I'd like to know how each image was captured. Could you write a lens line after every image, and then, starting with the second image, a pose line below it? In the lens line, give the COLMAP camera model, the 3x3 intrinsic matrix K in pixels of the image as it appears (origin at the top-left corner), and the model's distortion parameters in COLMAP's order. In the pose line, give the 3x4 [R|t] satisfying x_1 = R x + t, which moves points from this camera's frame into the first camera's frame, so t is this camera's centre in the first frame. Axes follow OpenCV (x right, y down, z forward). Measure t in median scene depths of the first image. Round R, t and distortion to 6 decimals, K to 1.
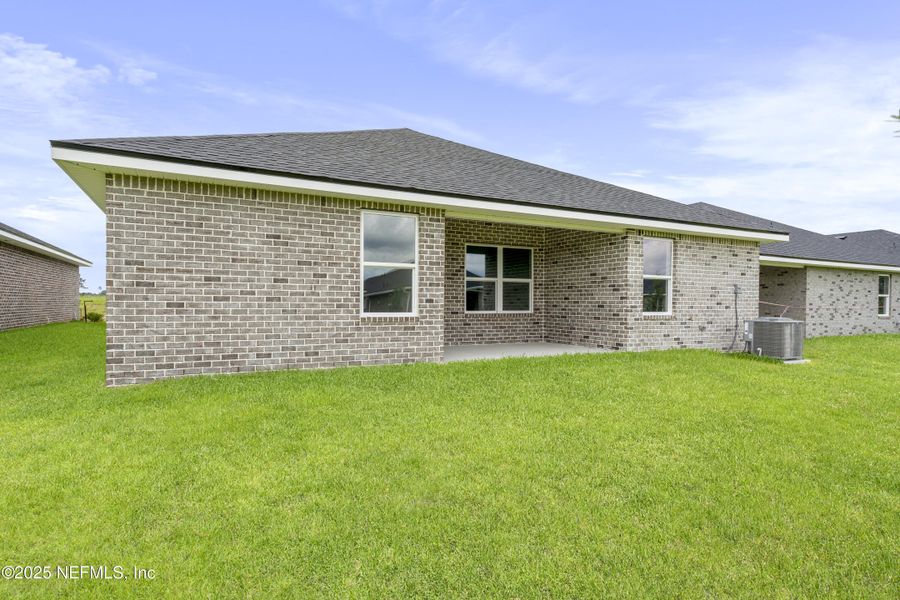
lens RADIAL K [[490.6, 0, 450.0], [0, 490.6, 300.0], [0, 0, 1]] dist [0.007966, 0.000647]
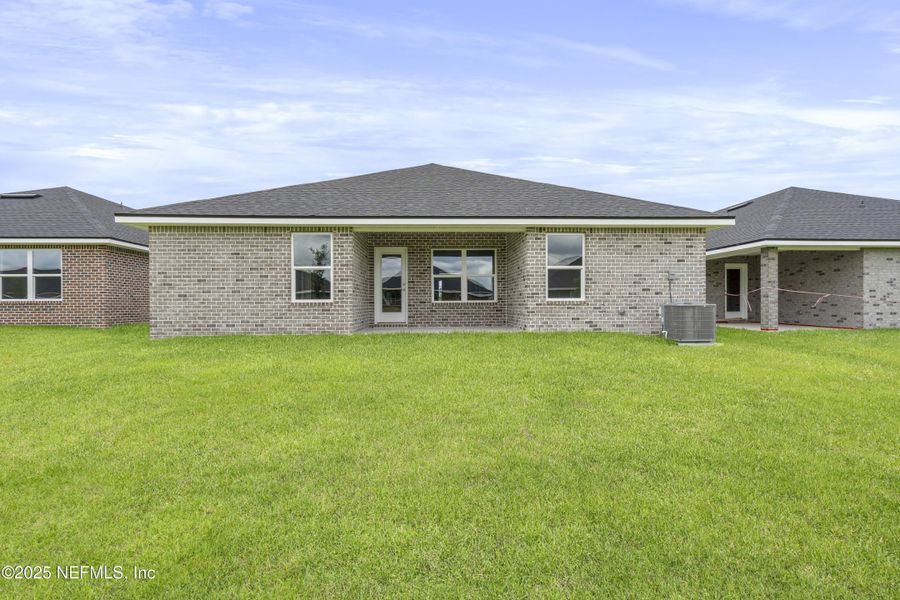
lens RADIAL K [[421.1, 0, 449.1], [0, 421.1, 289.4], [0, 0, 1]] dist [-0.000596, -0.000041]
pose [[0.912428, -0.028266, -0.408260, 0.754093], [0.015845, 0.999304, -0.033773, 0.043168], [0.408930, 0.024347, 0.912241, 0.001491]]
